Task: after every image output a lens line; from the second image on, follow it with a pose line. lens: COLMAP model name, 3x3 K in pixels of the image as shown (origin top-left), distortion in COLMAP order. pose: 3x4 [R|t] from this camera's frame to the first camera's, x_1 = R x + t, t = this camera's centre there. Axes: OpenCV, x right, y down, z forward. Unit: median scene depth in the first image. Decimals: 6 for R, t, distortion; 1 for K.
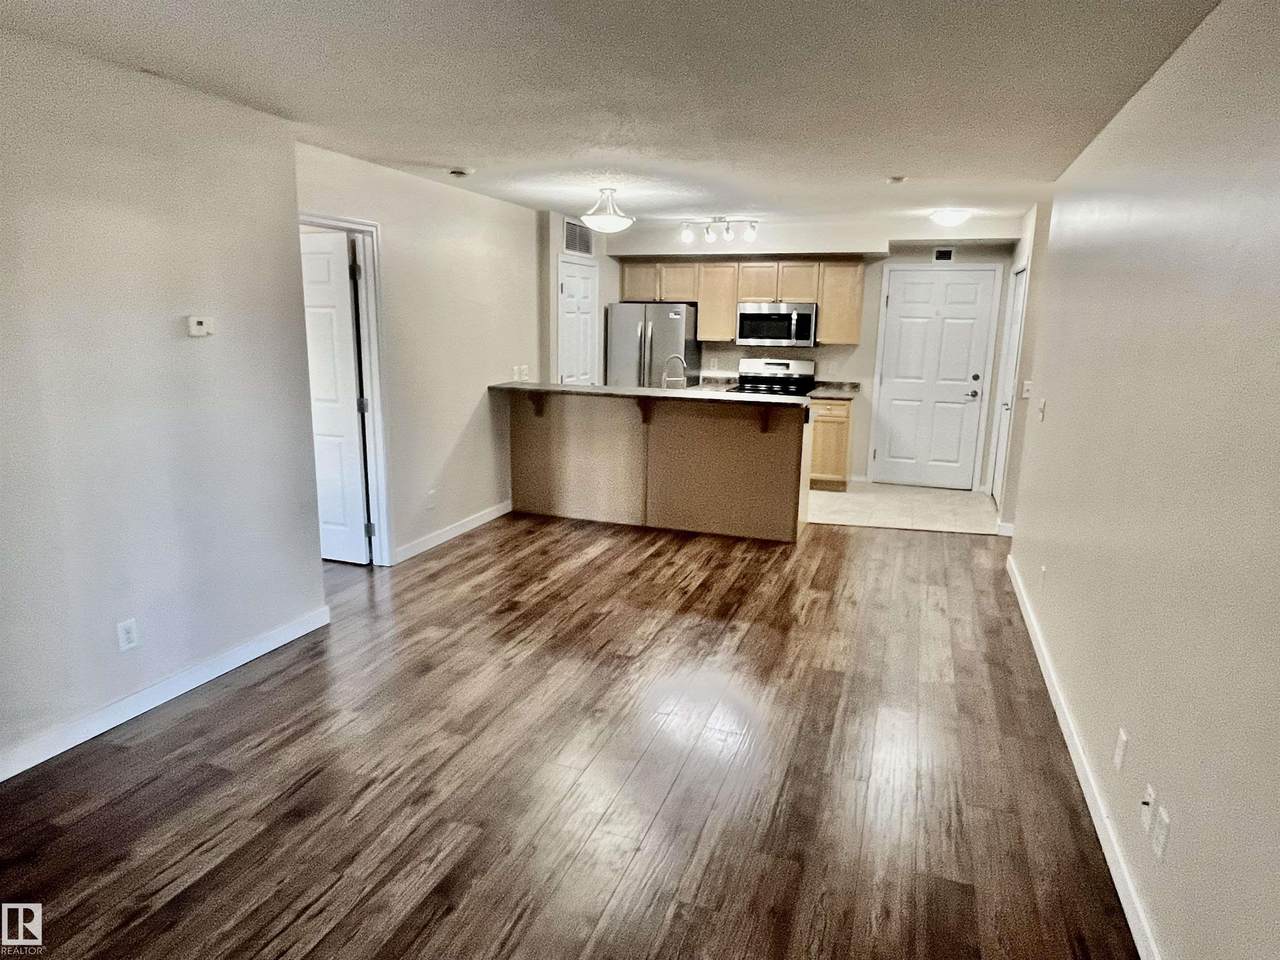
lens RADIAL K [[743.5, 0, 640.0], [0, 743.5, 480.0], [0, 0, 1]] dist [0.001907, 0.000094]
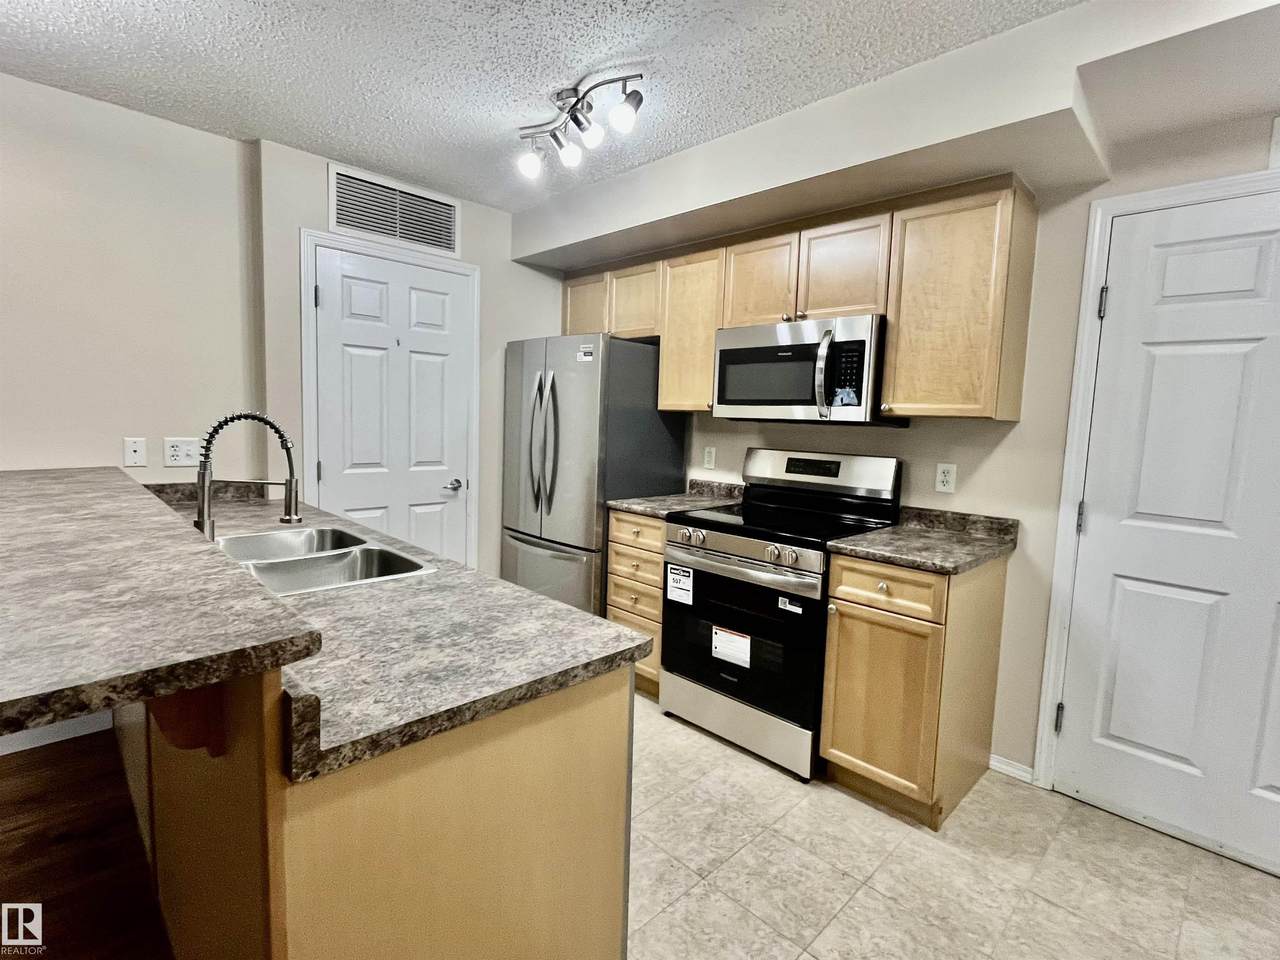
lens RADIAL K [[616.4, 0, 640.0], [0, 616.4, 480.0], [0, 0, 1]] dist [0.001265, -0.000190]
pose [[0.907078, 0.060733, -0.416559, 0.254350], [-0.108541, 0.989822, -0.092042, -0.103042], [0.406729, 0.128703, 0.904437, 0.639245]]
